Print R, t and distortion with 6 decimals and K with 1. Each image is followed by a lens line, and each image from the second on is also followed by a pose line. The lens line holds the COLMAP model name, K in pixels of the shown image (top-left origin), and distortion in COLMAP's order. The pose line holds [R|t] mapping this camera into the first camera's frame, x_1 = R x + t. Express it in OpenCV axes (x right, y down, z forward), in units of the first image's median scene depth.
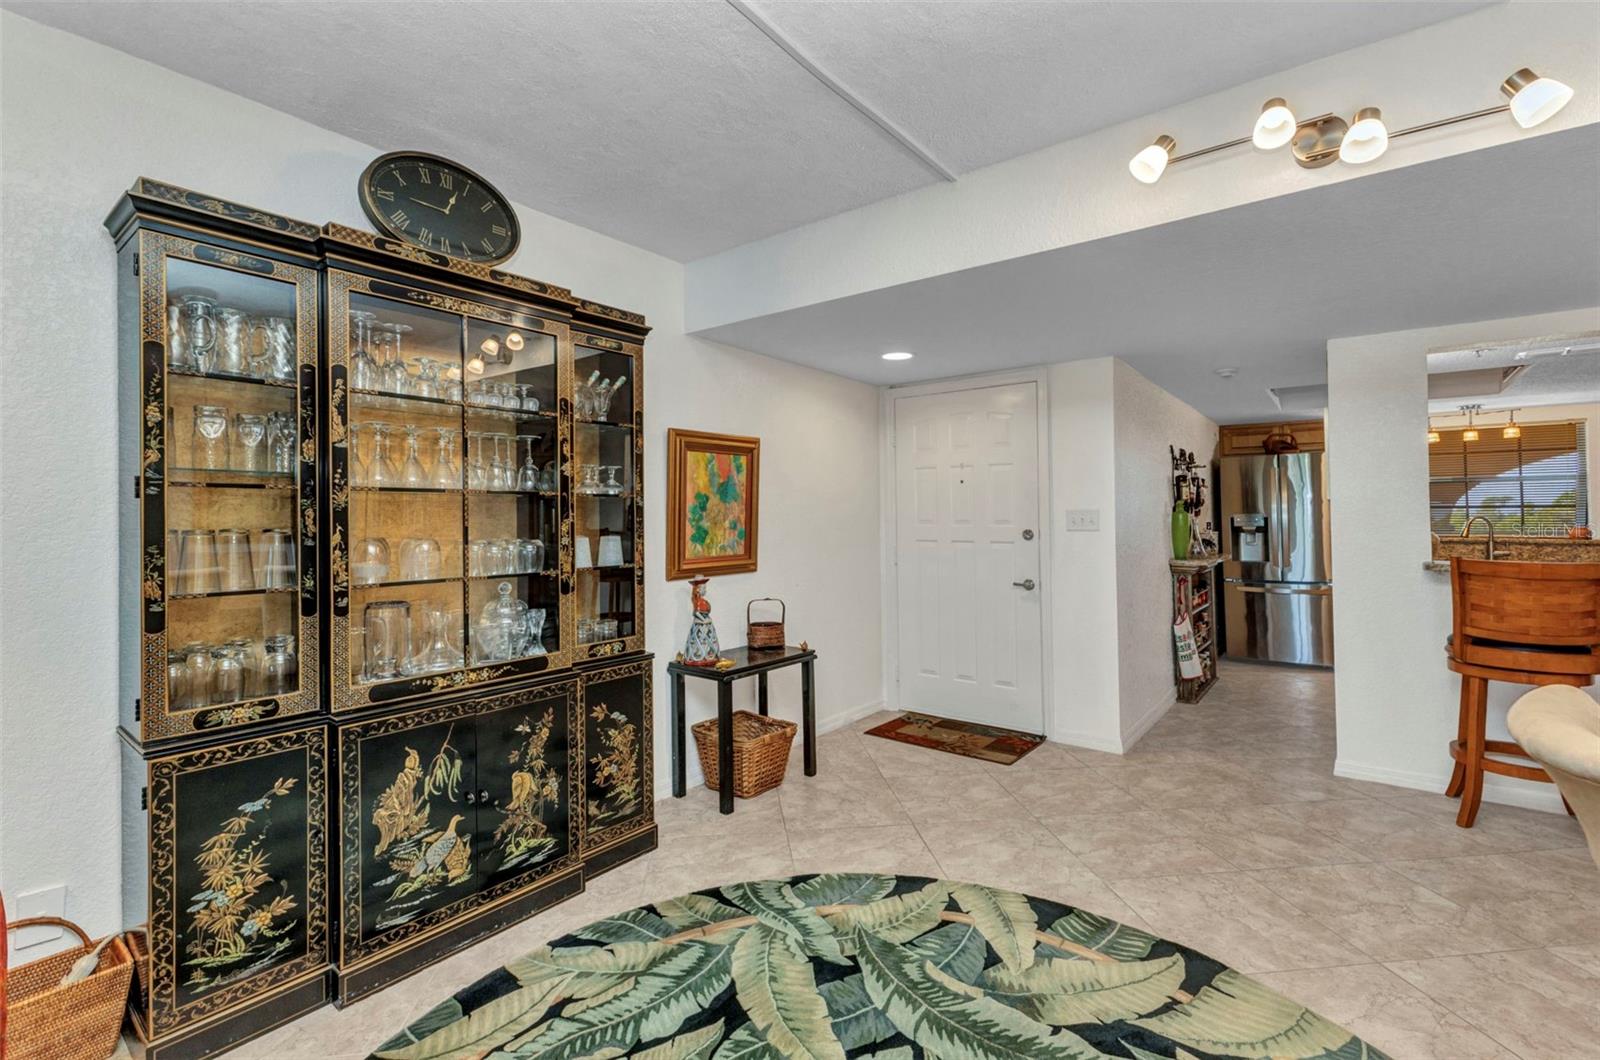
lens RADIAL K [[689.0, 0, 781.0], [0, 689.0, 531.0], [0, 0, 1]] dist [0.000296, -0.000125]
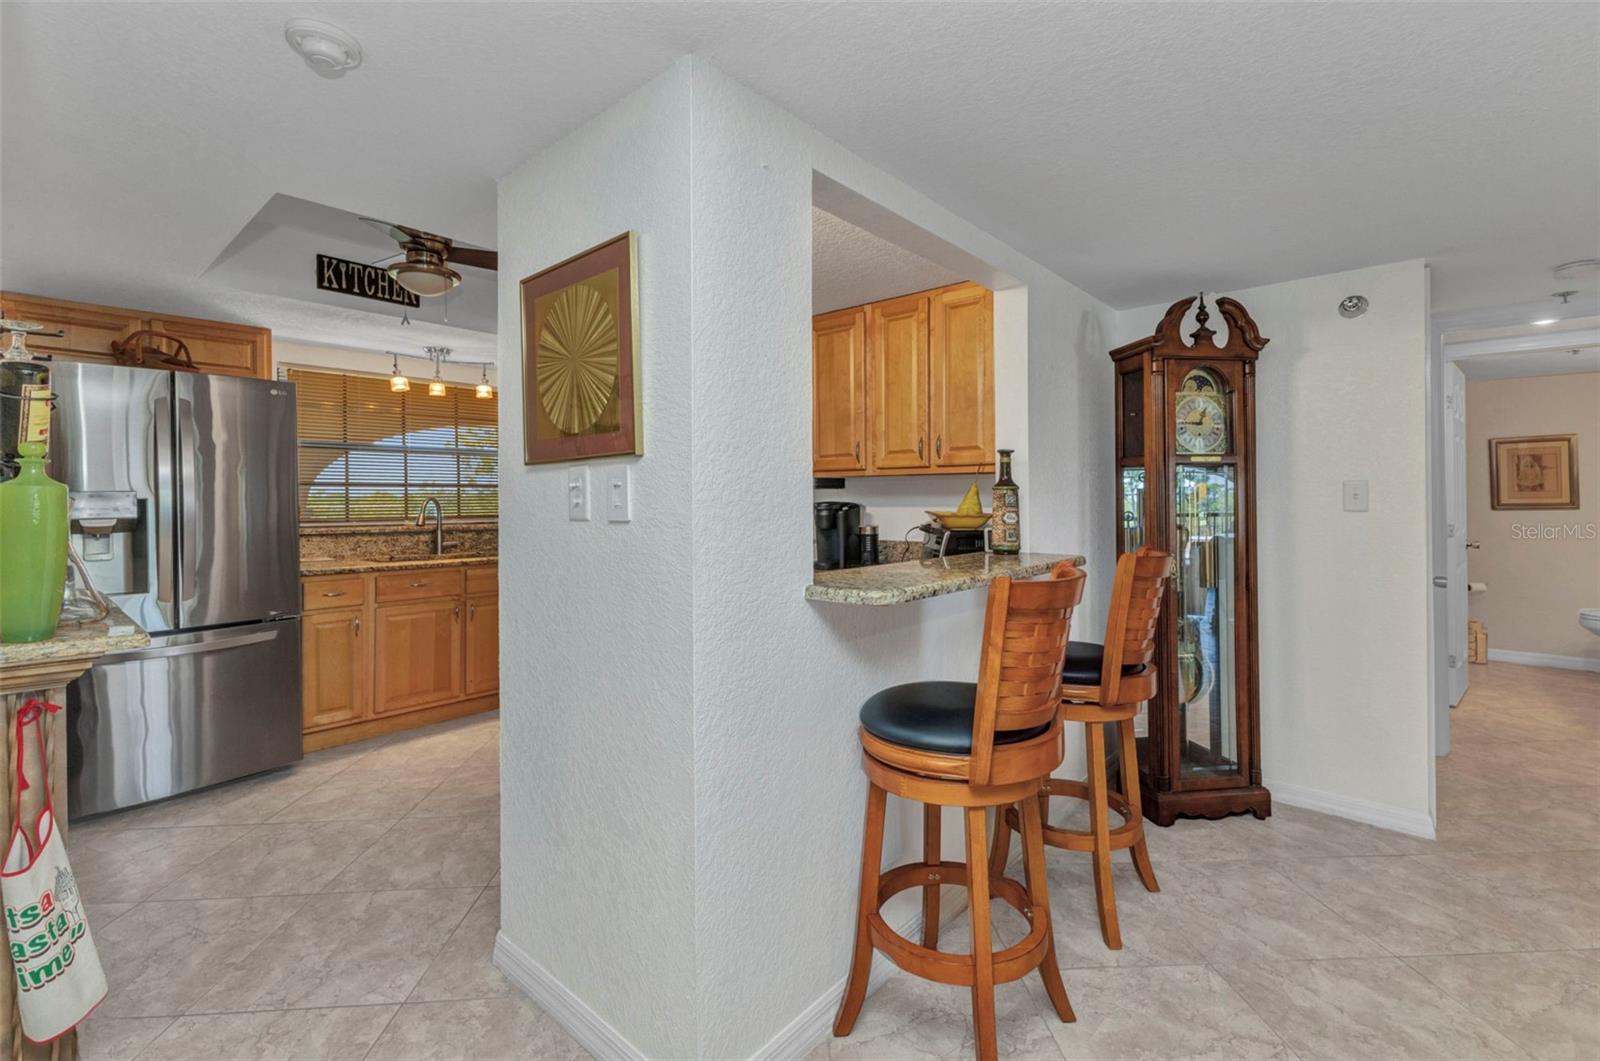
lens RADIAL K [[717.4, 0, 827.1], [0, 717.4, 485.7], [0, 0, 1]] dist [0.028368, -0.000028]
pose [[0.029508, 0.020292, 0.999359, 0.343917], [0.020367, 0.999574, -0.020897, -0.014558], [-0.999357, 0.020971, 0.029083, 0.829618]]
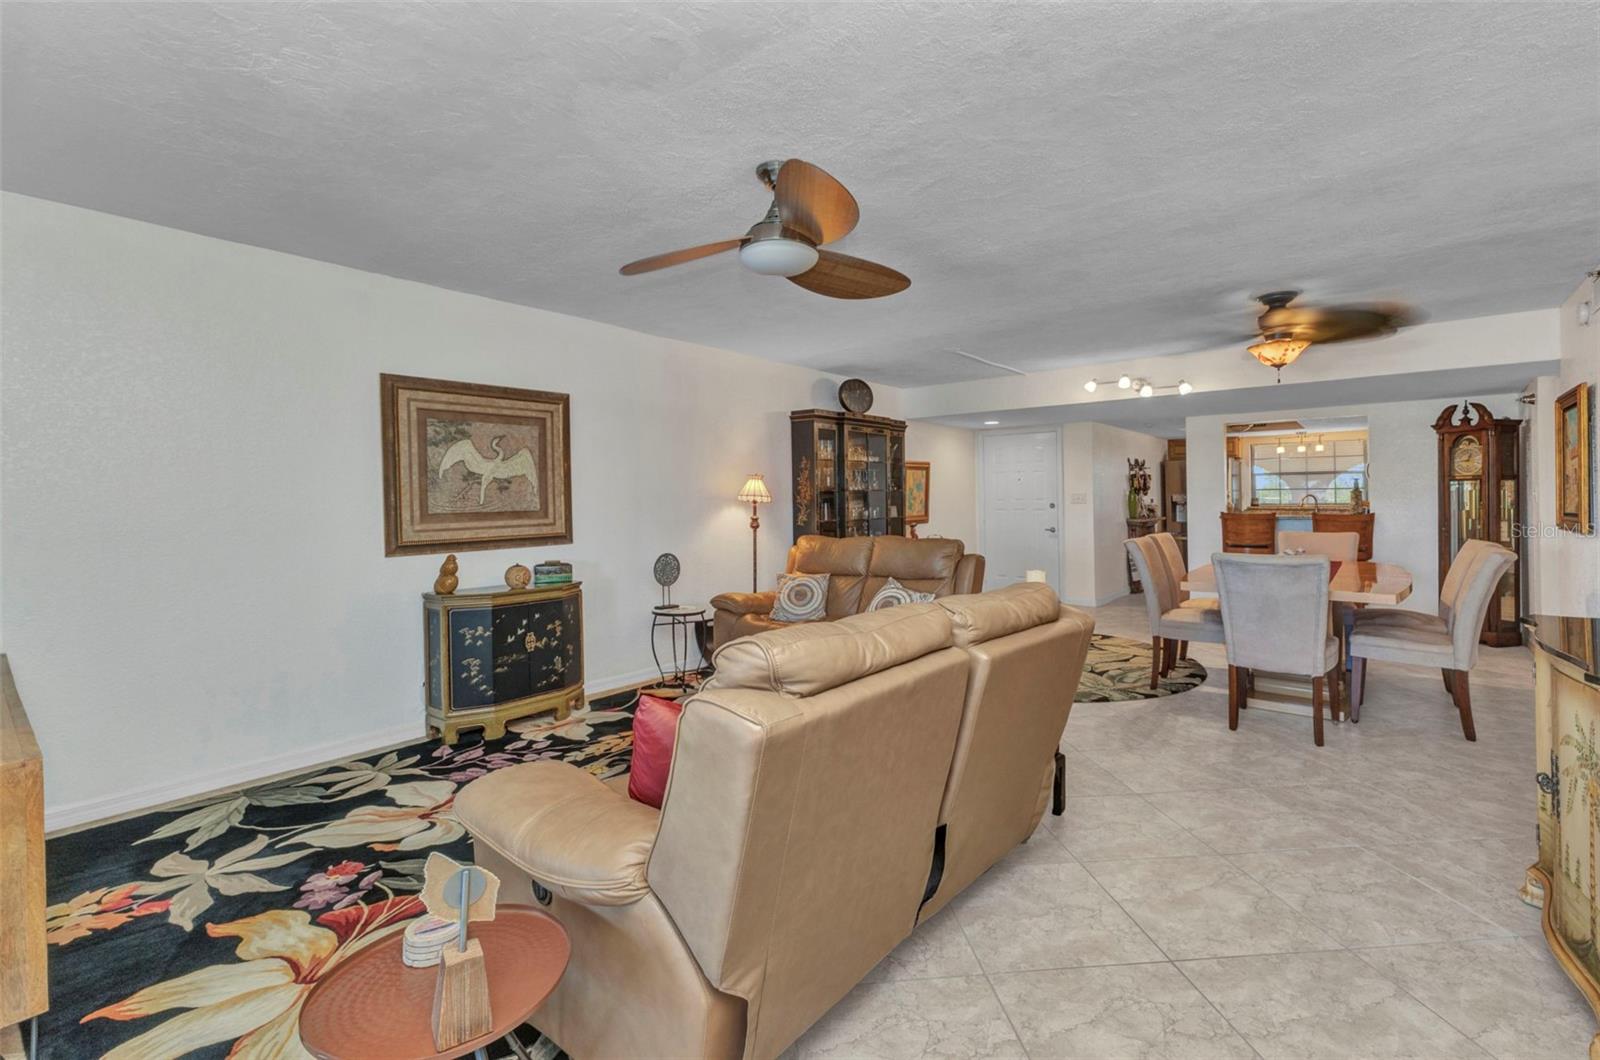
lens RADIAL K [[718.4, 0, 805.8], [0, 718.4, 524.7], [0, 0, 1]] dist [0.012233, -0.000142]
pose [[0.999851, -0.007757, 0.015407, -0.467934], [0.007483, 0.999814, 0.017764, 0.020283], [-0.015542, -0.017646, 0.999723, -1.293532]]
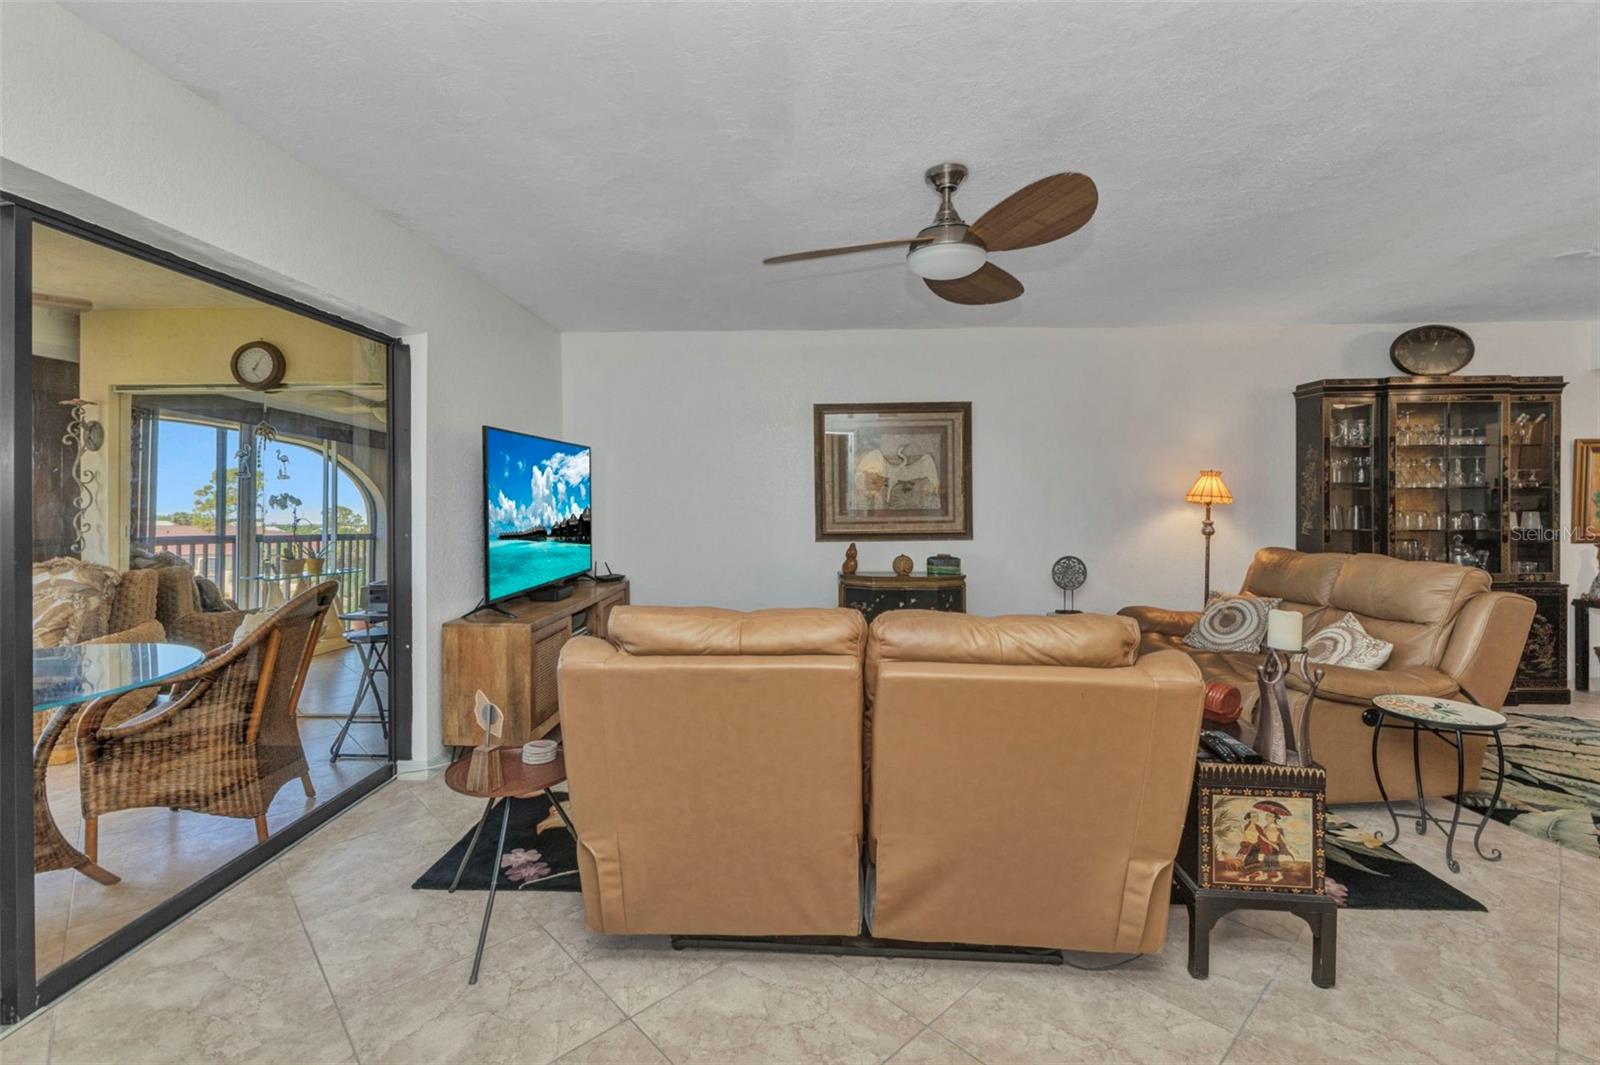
lens RADIAL K [[706.0, 0, 799.3], [0, 706.0, 506.9], [0, 0, 1]] dist [-0.001705, -0.000567]
pose [[0.604141, 0.008903, -0.796828, 0.029551], [-0.012569, 0.999920, 0.001643, 0.012026], [0.796779, 0.009022, 0.604204, -1.081405]]
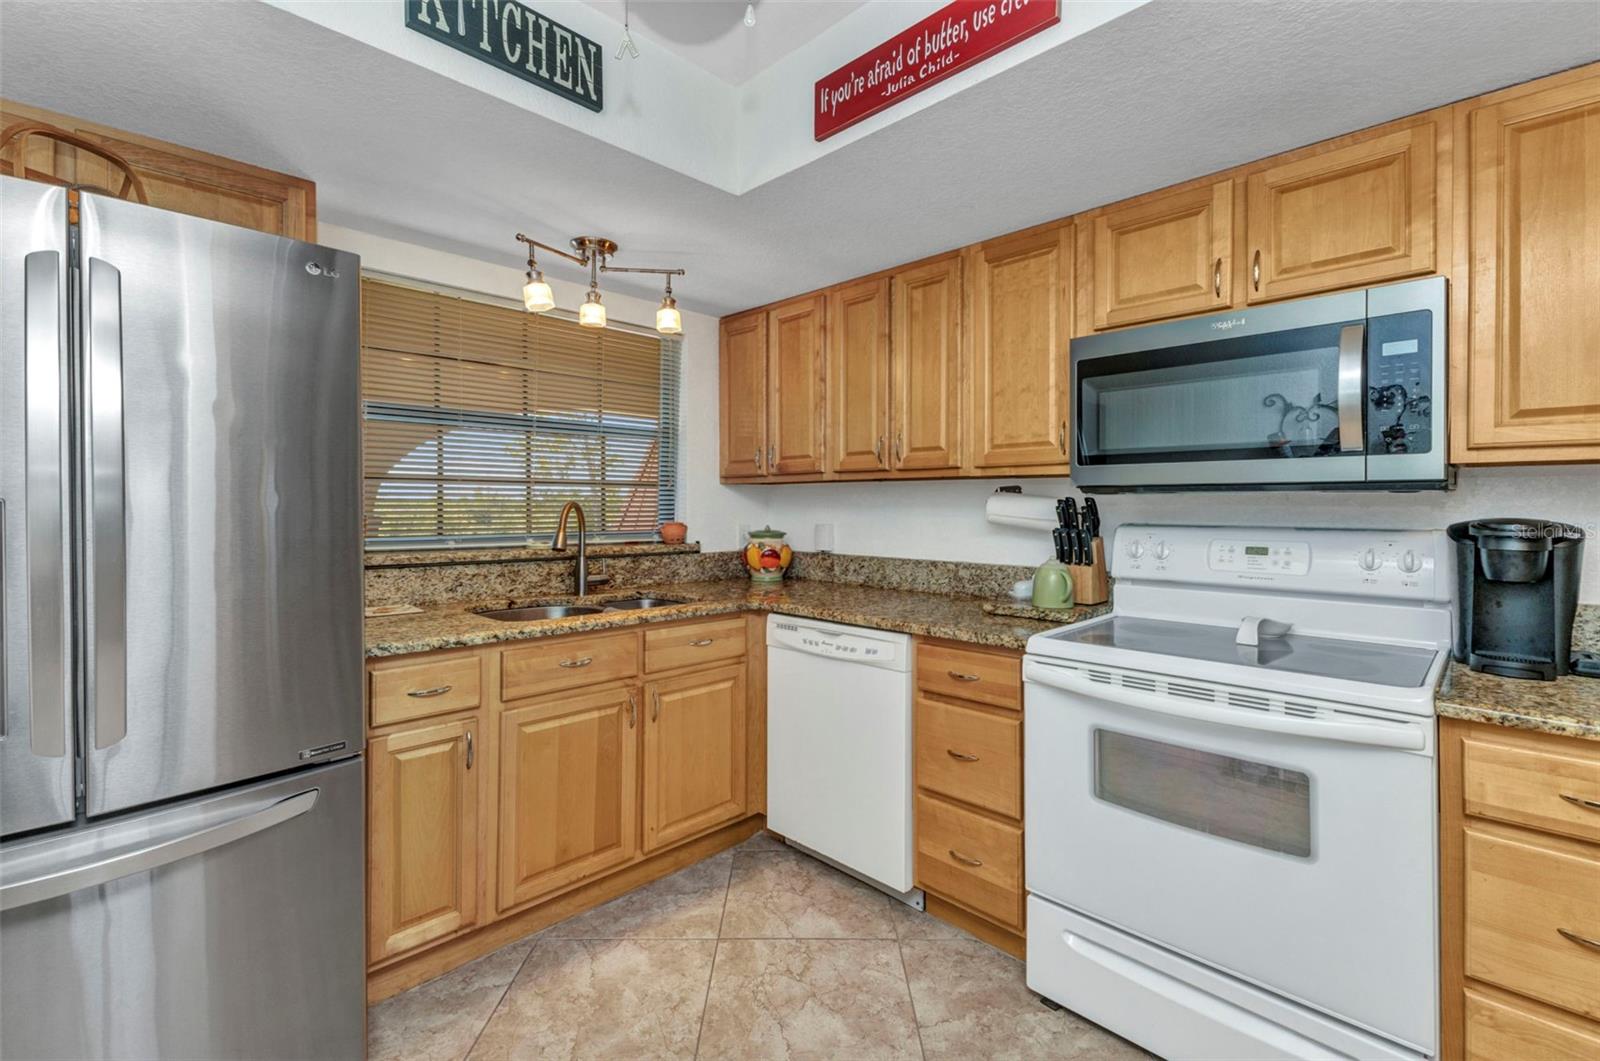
lens RADIAL K [[717.4, 0, 827.1], [0, 717.4, 485.7], [0, 0, 1]] dist [0.028368, -0.000028]
pose [[0.088190, 0.026410, 0.995753, 0.847719], [0.017880, 0.999445, -0.028092, -0.025427], [-0.995943, 0.020282, 0.087669, 1.219238]]
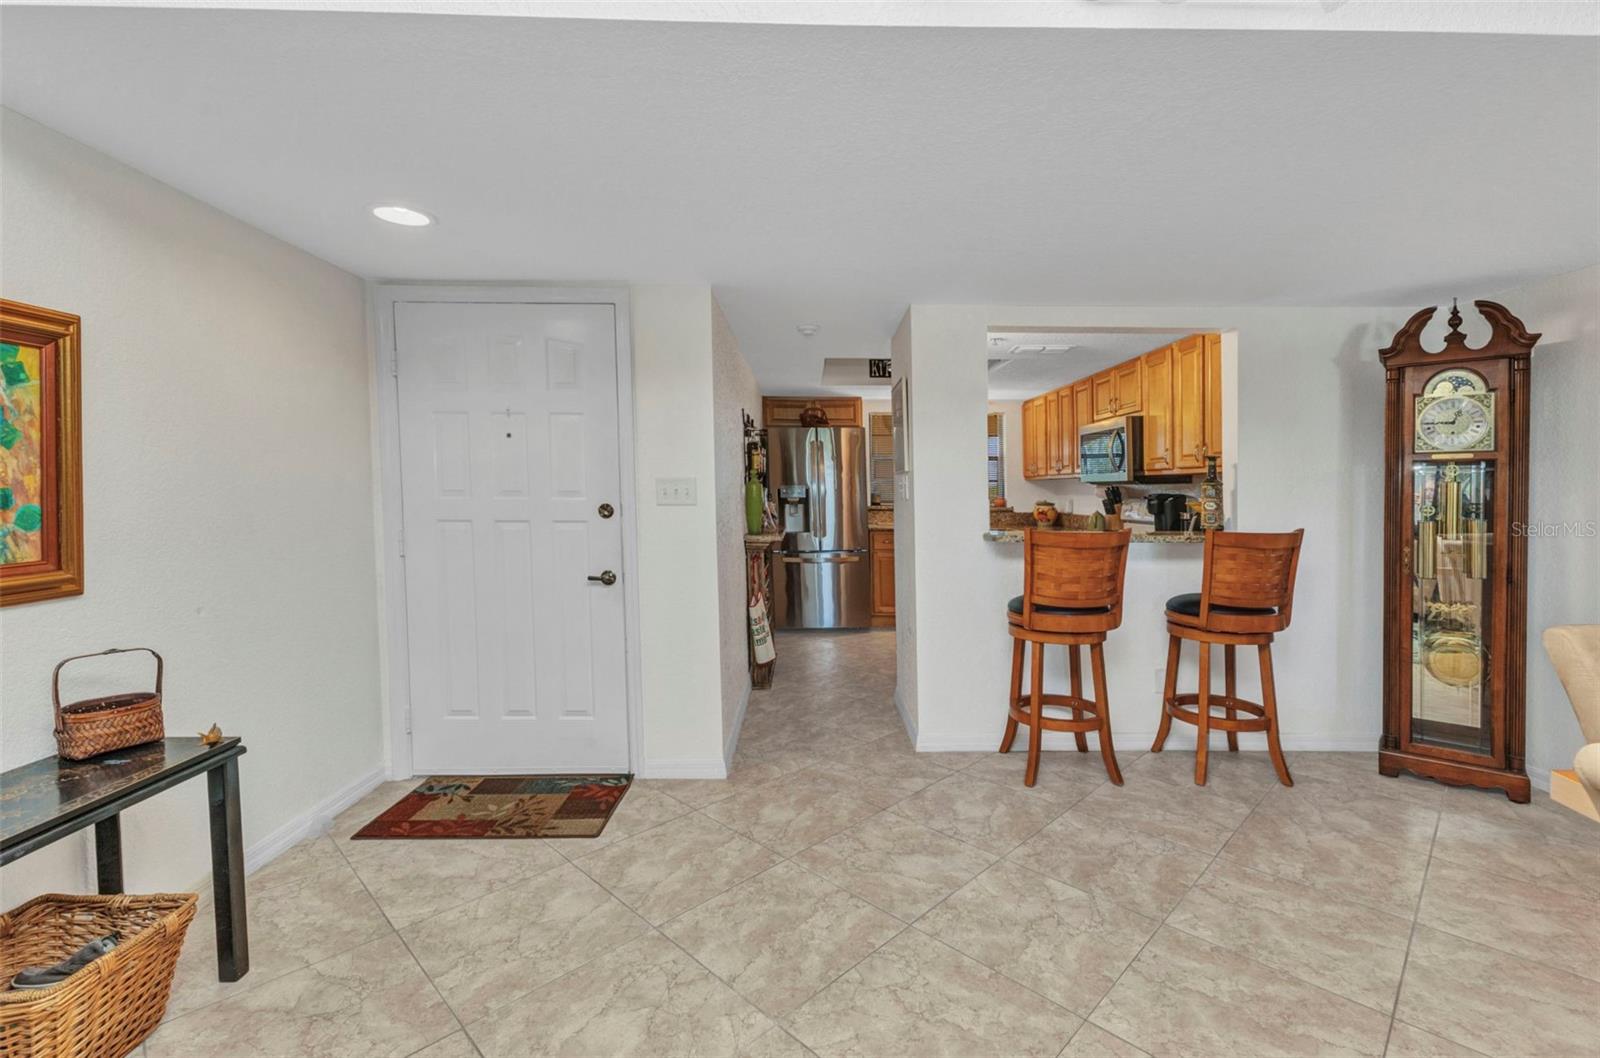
lens RADIAL K [[718.4, 0, 805.8], [0, 718.4, 523.7], [0, 0, 1]] dist [0.012233, -0.000142]
pose [[0.767302, -0.025148, 0.640793, 0.028928], [0.005818, 0.999463, 0.032258, -0.004690], [-0.641259, -0.021024, 0.767036, 0.291977]]
